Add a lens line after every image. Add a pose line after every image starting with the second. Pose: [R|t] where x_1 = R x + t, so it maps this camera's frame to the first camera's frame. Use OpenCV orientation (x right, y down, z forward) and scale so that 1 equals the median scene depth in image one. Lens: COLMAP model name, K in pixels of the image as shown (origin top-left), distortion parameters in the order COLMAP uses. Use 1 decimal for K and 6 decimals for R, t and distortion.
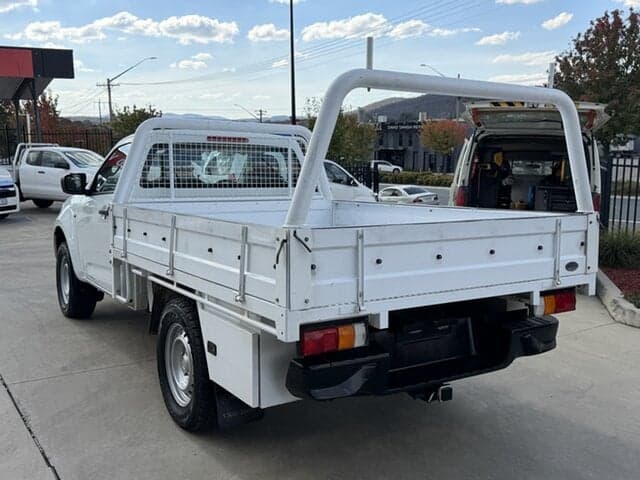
lens RADIAL K [[644.2, 0, 319.0], [0, 644.2, 238.8], [0, 0, 1]] dist [0.006960, 0.000000]
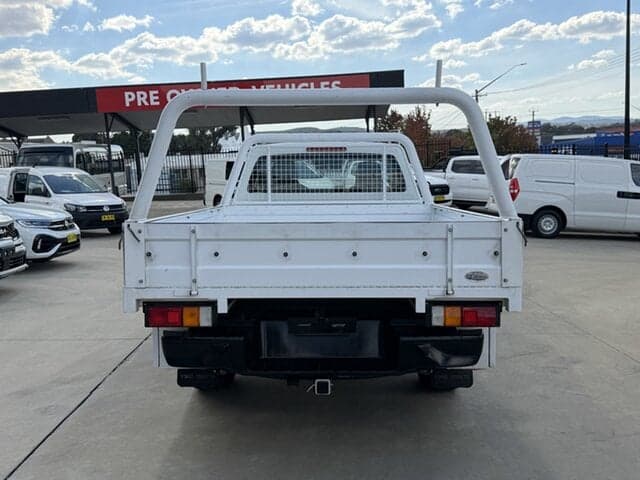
lens RADIAL K [[644.2, 0, 318.3], [0, 644.2, 241.8], [0, 0, 1]] dist [0.006960, 0.000000]
pose [[0.818896, 0.040173, -0.572534, 0.486640], [-0.044202, 0.998999, 0.006874, -0.001702], [0.572237, 0.019678, 0.819852, 0.083848]]
